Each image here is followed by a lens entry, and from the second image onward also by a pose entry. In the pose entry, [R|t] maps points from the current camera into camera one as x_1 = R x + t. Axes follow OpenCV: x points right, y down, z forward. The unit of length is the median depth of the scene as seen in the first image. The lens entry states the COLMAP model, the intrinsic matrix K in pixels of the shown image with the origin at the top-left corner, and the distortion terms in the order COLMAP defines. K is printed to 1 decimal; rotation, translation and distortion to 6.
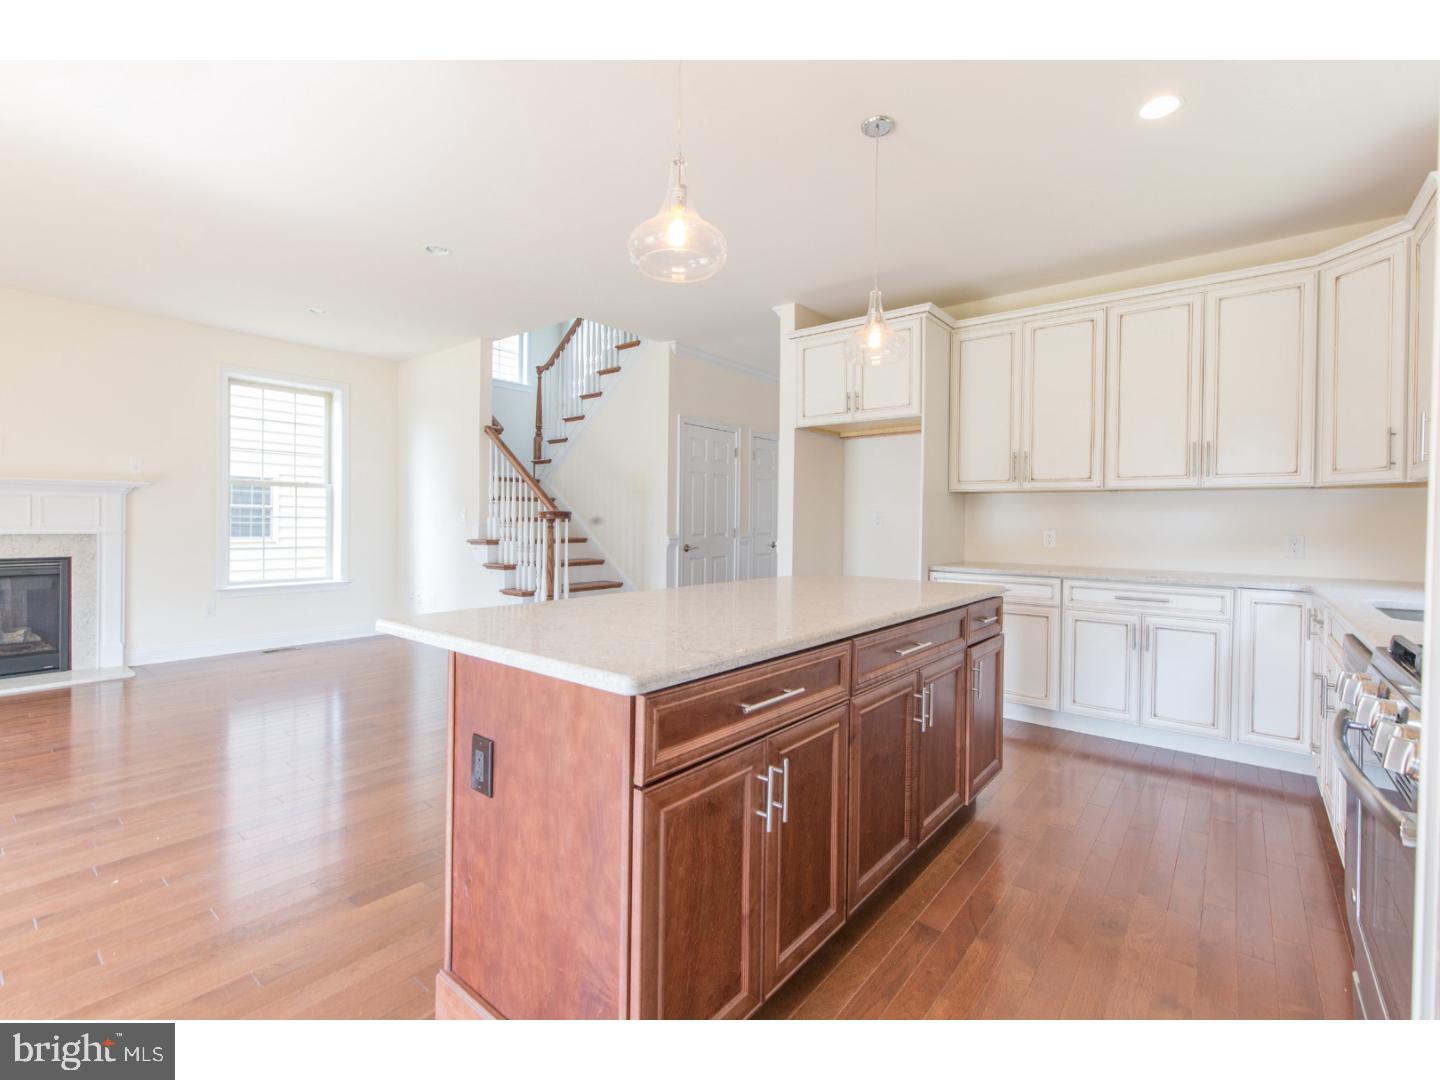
lens RADIAL K [[644.9, 0, 728.7], [0, 644.9, 534.7], [0, 0, 1]] dist [0.002577, 0.000936]
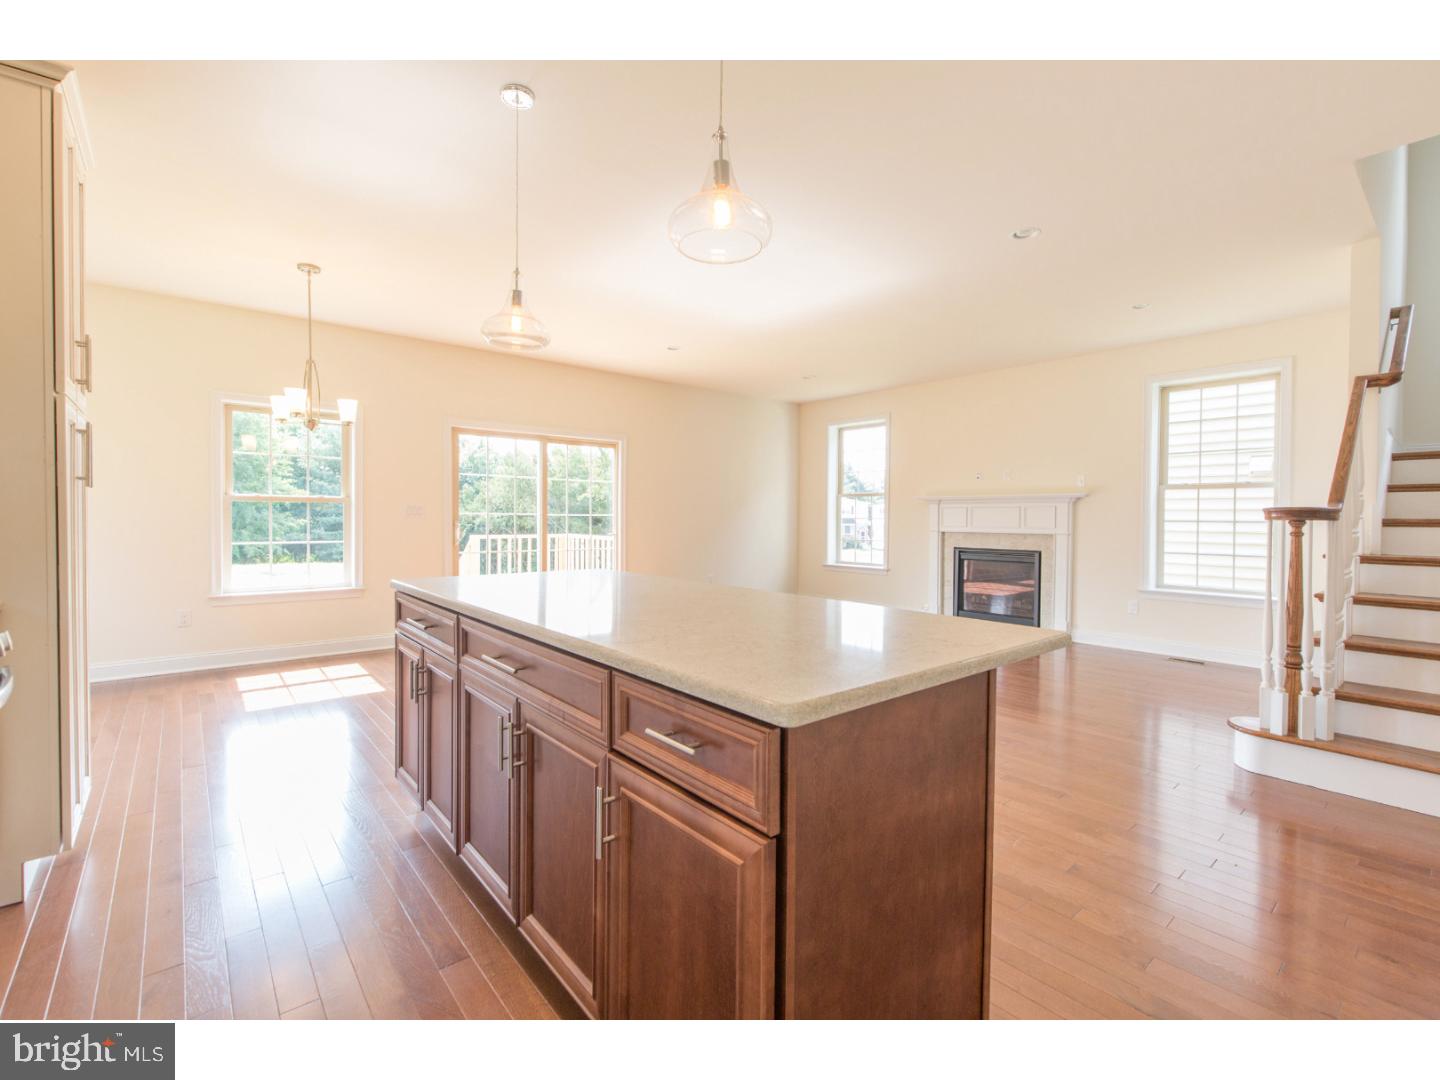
lens RADIAL K [[644.9, 0, 726.6], [0, 644.9, 528.0], [0, 0, 1]] dist [0.002577, 0.000936]
pose [[-0.191690, 0.005326, -0.981441, 0.421927], [-0.028388, 0.999537, 0.010969, -0.009251], [0.981045, 0.029964, -0.191450, 0.573302]]
